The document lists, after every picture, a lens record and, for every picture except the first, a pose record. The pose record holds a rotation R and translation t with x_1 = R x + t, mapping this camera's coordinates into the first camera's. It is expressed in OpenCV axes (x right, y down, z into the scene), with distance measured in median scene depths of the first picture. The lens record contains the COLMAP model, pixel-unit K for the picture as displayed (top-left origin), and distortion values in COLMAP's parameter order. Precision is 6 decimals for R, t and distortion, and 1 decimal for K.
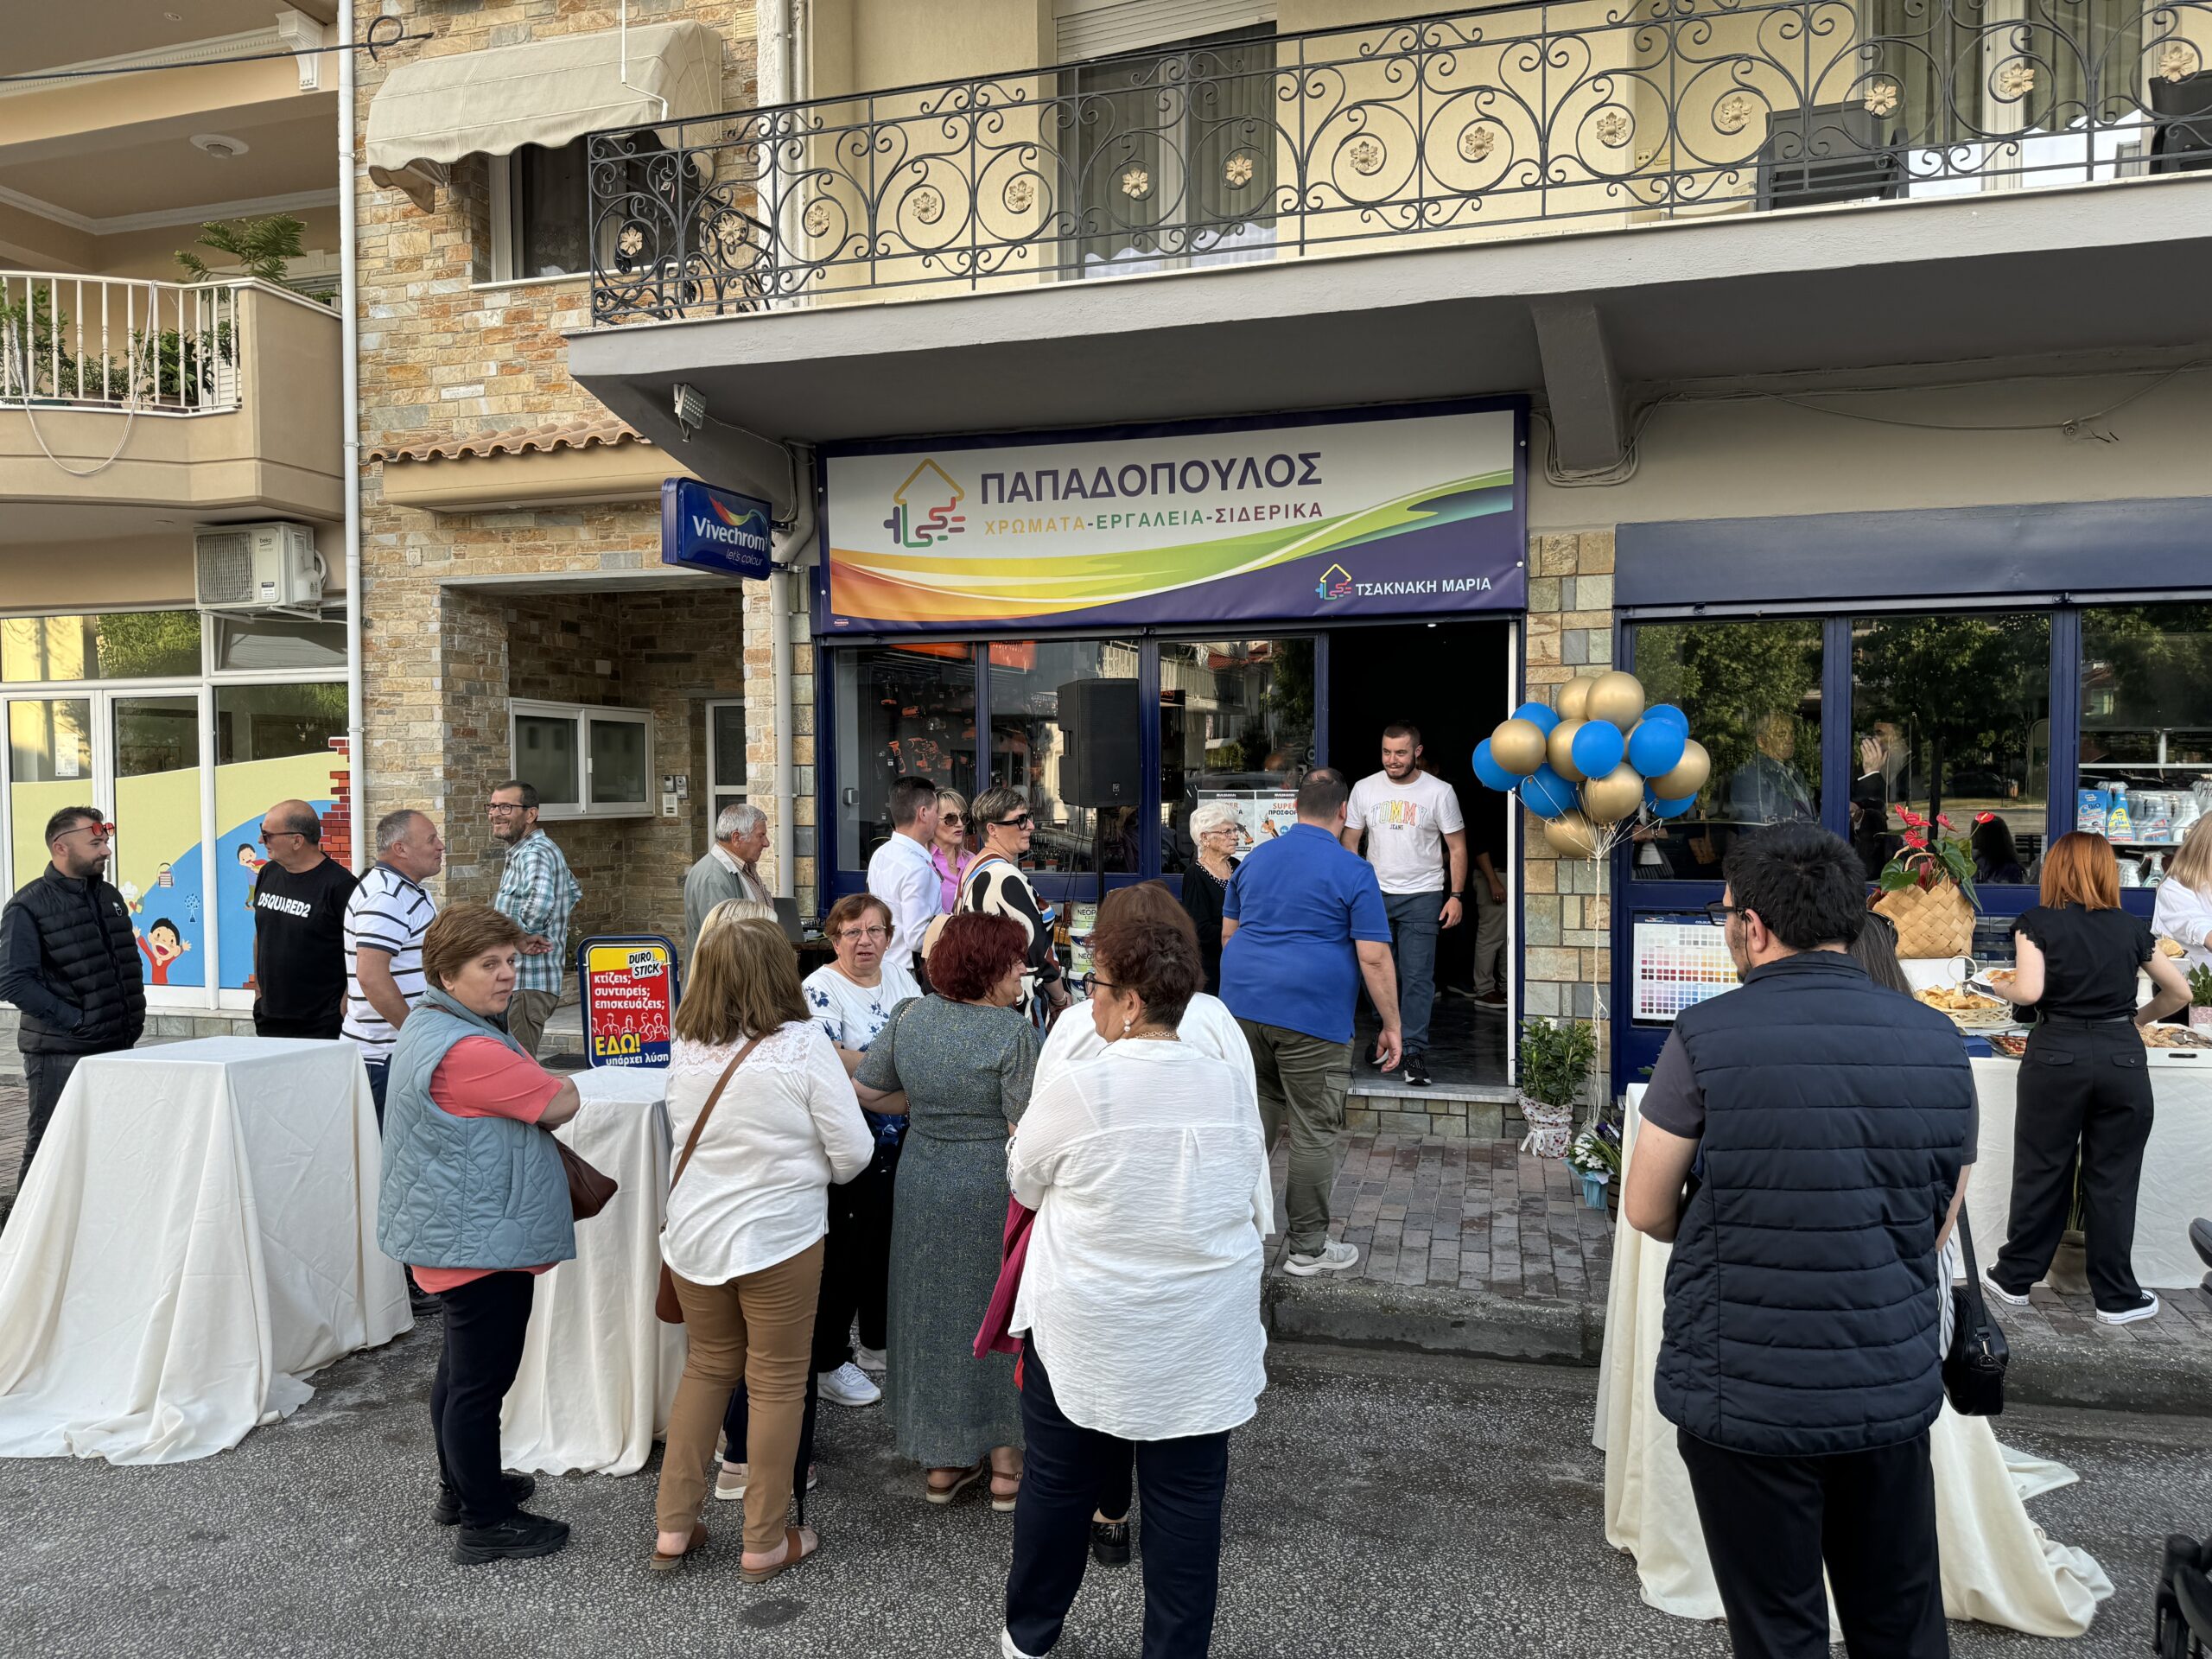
lens RADIAL K [[1546.6, 0, 1089.0], [0, 1546.6, 839.7], [0, 0, 1]] dist [0.034353, -0.036192]
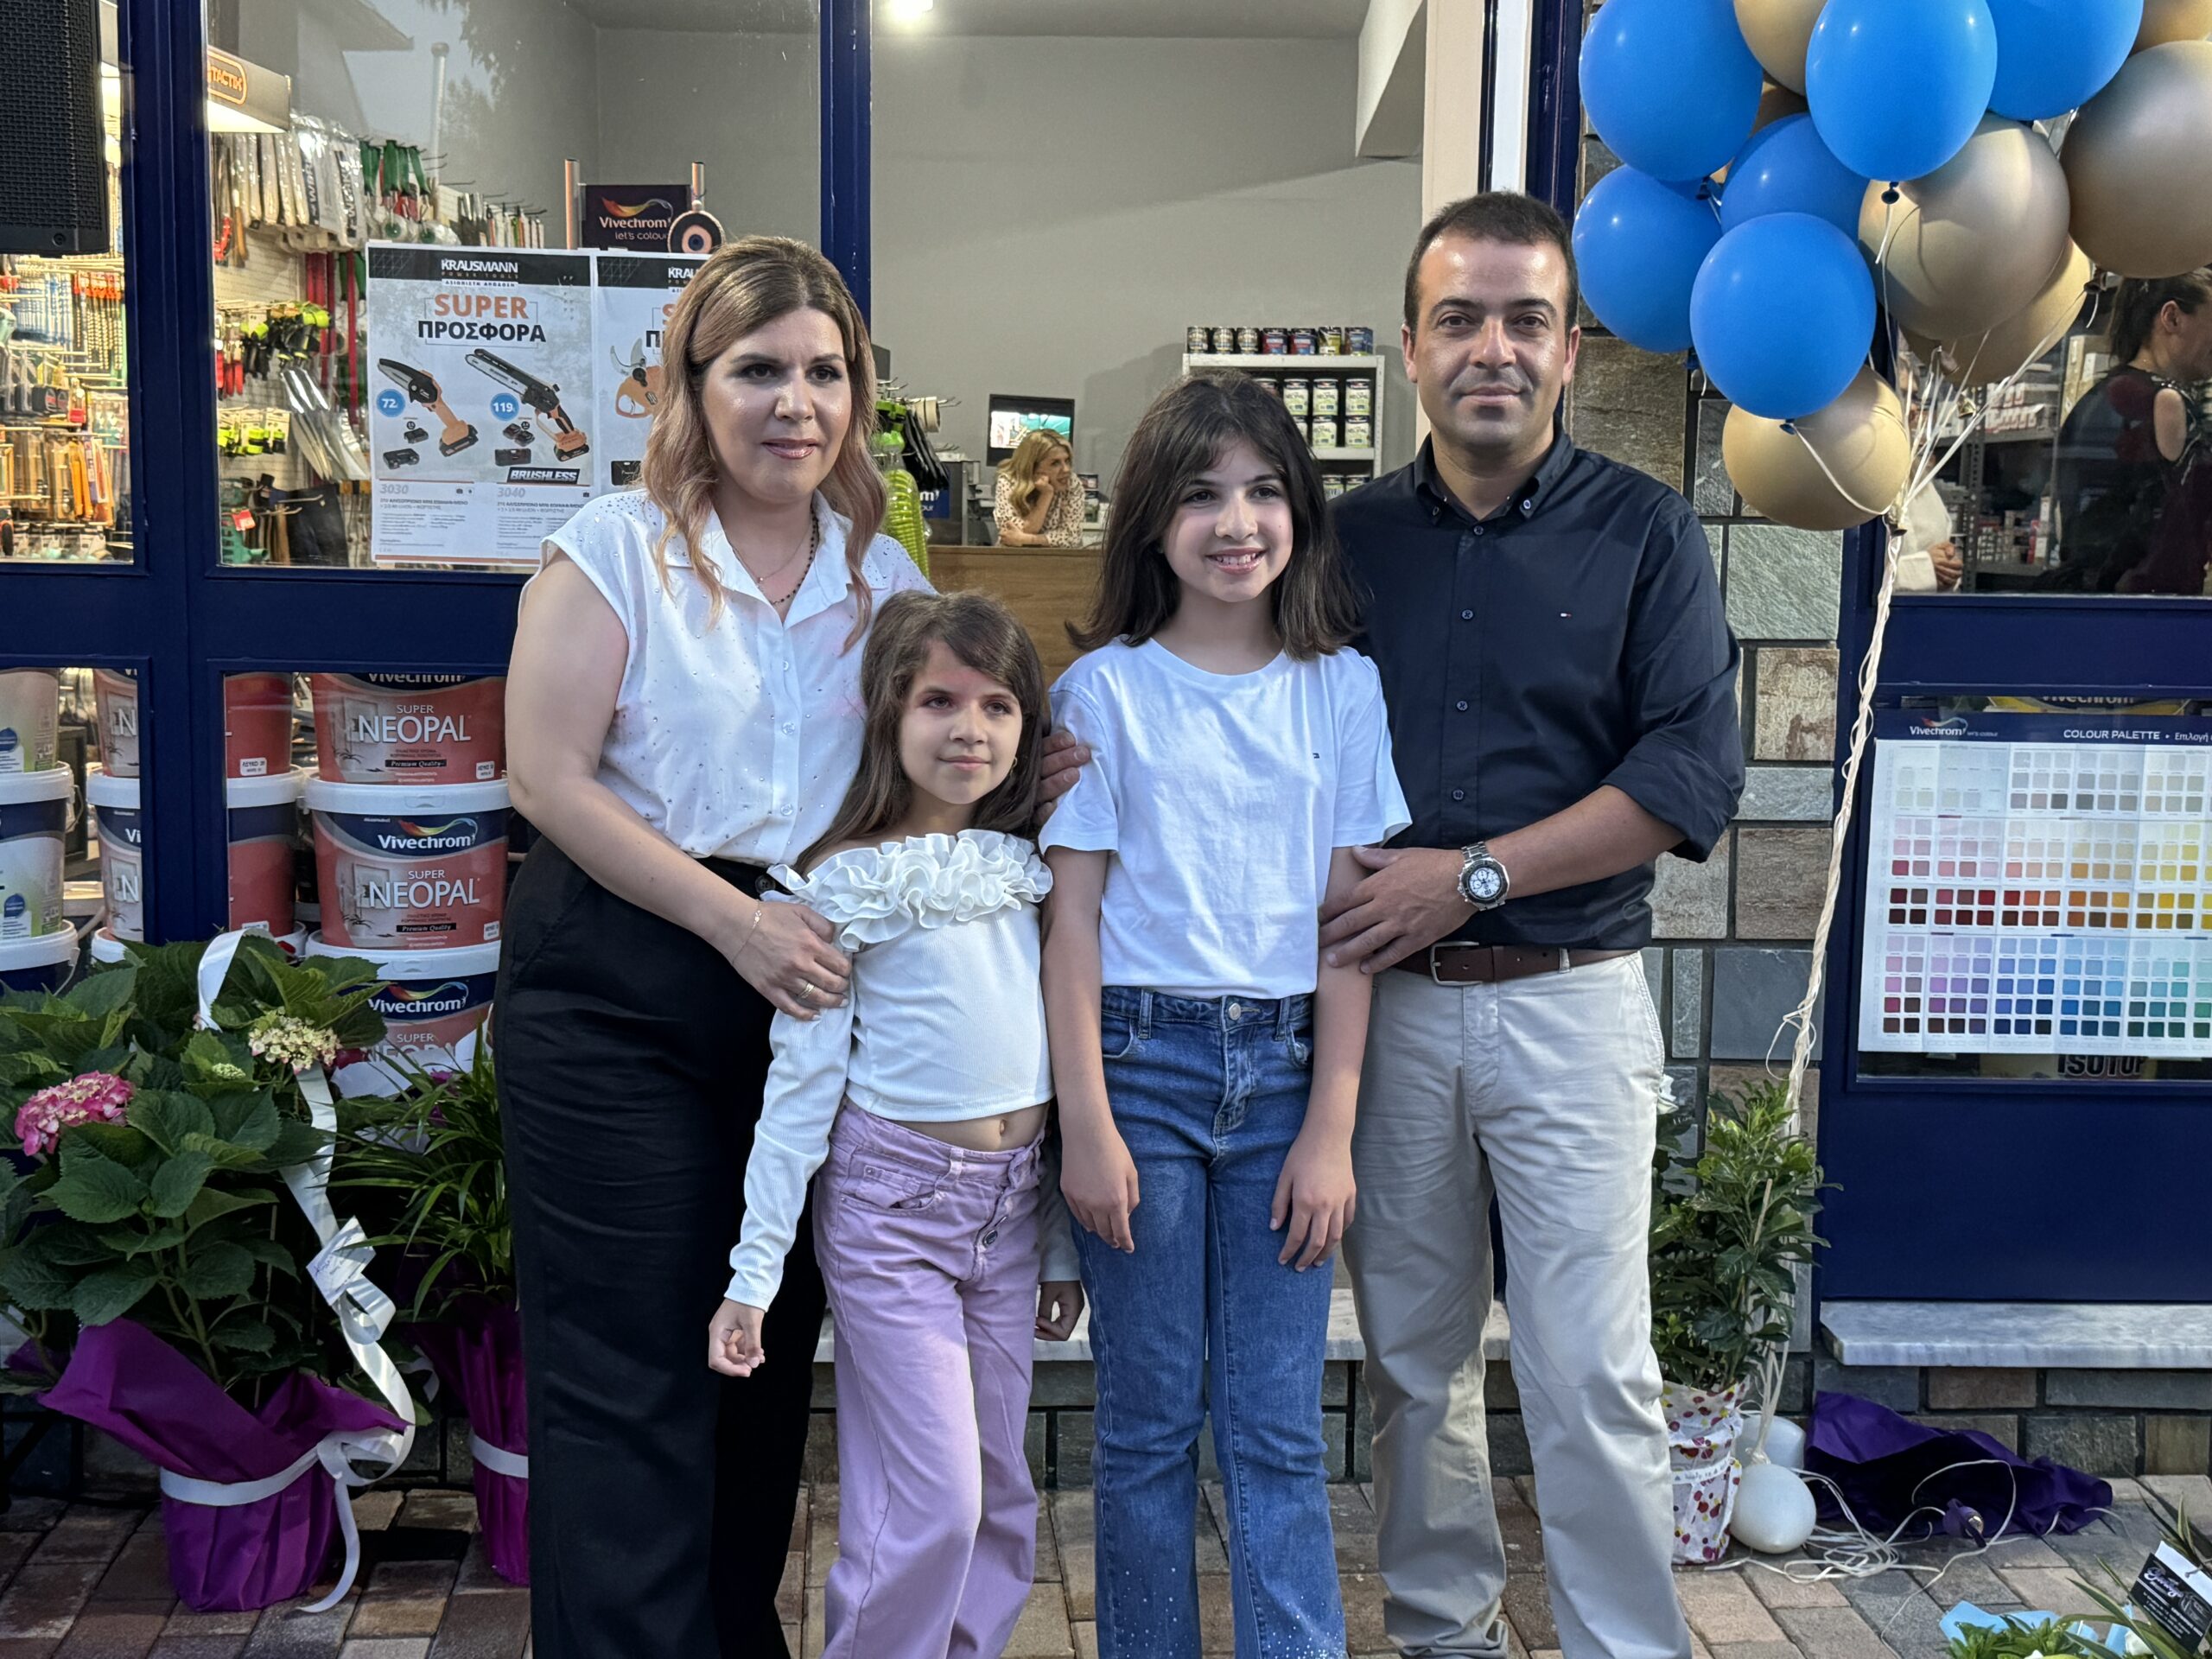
lens RADIAL K [[2742.9, 0, 1107.0], [0, 2742.9, 828.5], [0, 0, 1]] dist [0.095367, 0.000000]
pose [[0.937001, -0.019006, 0.348808, 0.024633], [-0.010381, 0.996563, 0.082186, 0.028571], [-0.349171, -0.080629, 0.933584, 0.550293]]
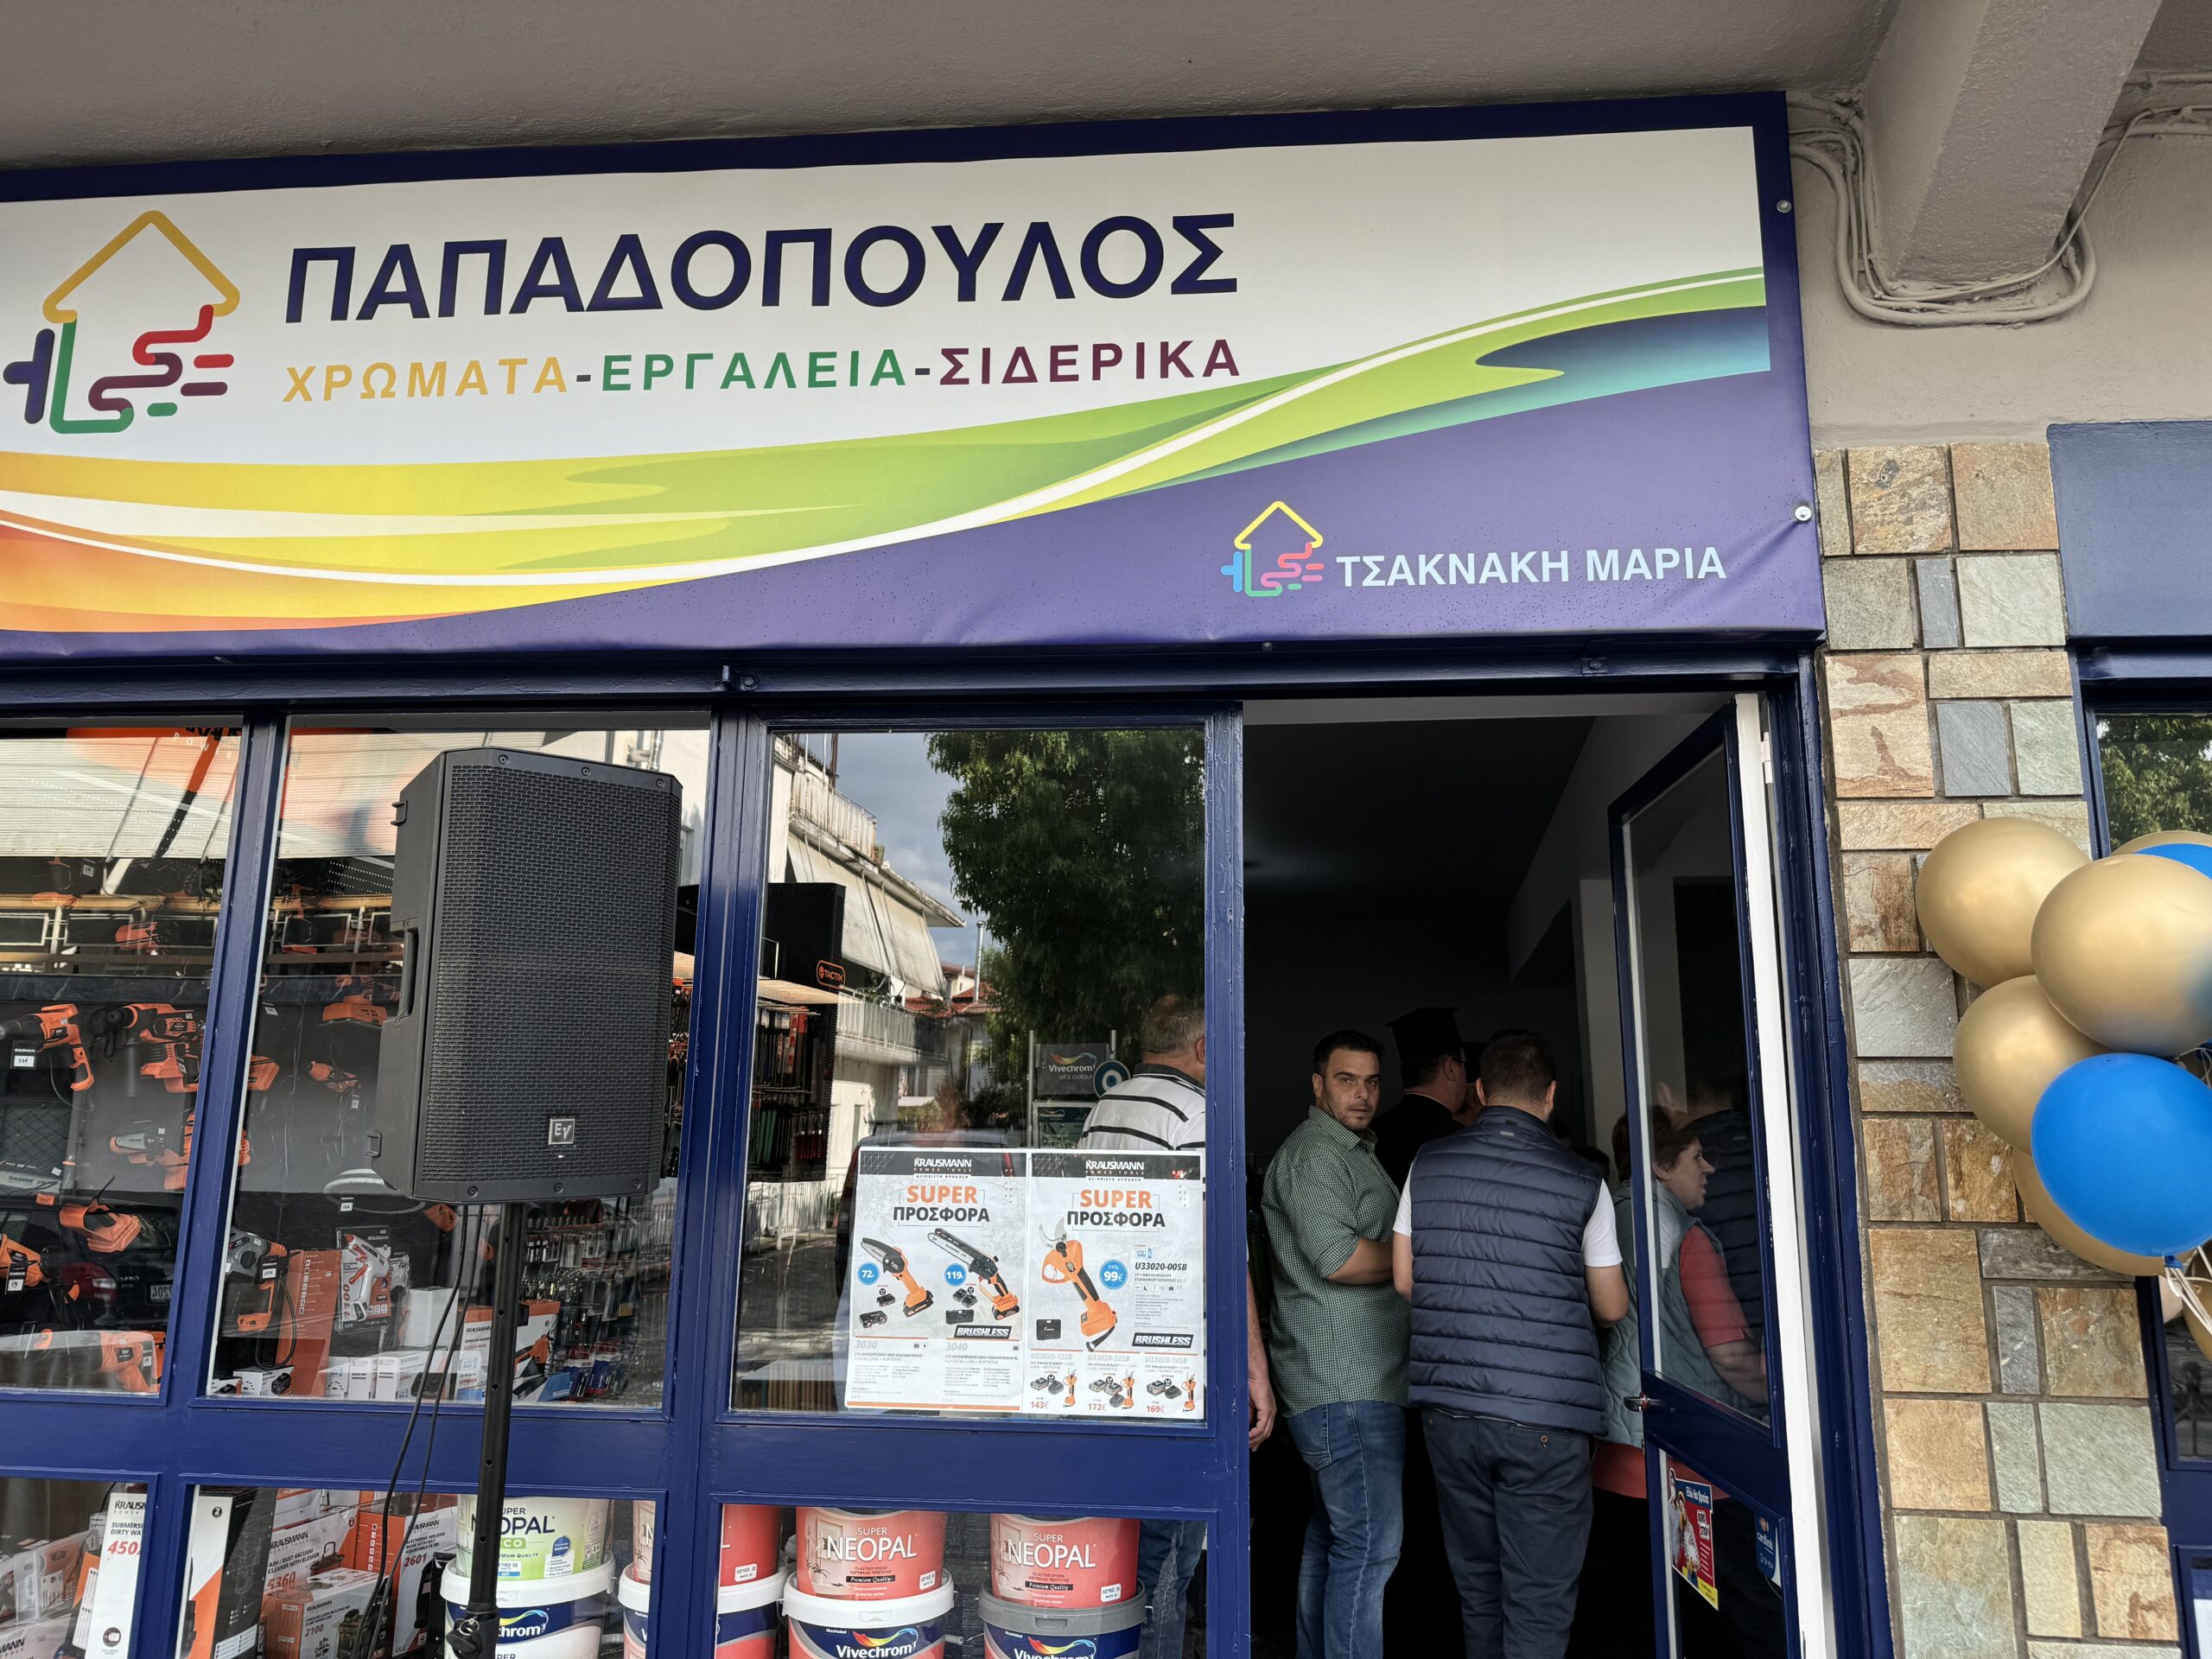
lens RADIAL K [[1546.6, 0, 1094.3], [0, 1546.6, 843.6], [0, 0, 1]] dist [0.034353, -0.036192]
pose [[0.980213, 0.059176, 0.188896, 0.057666], [-0.013781, 0.972355, -0.233099, -0.020118], [-0.197468, 0.225883, 0.953930, 0.701155]]
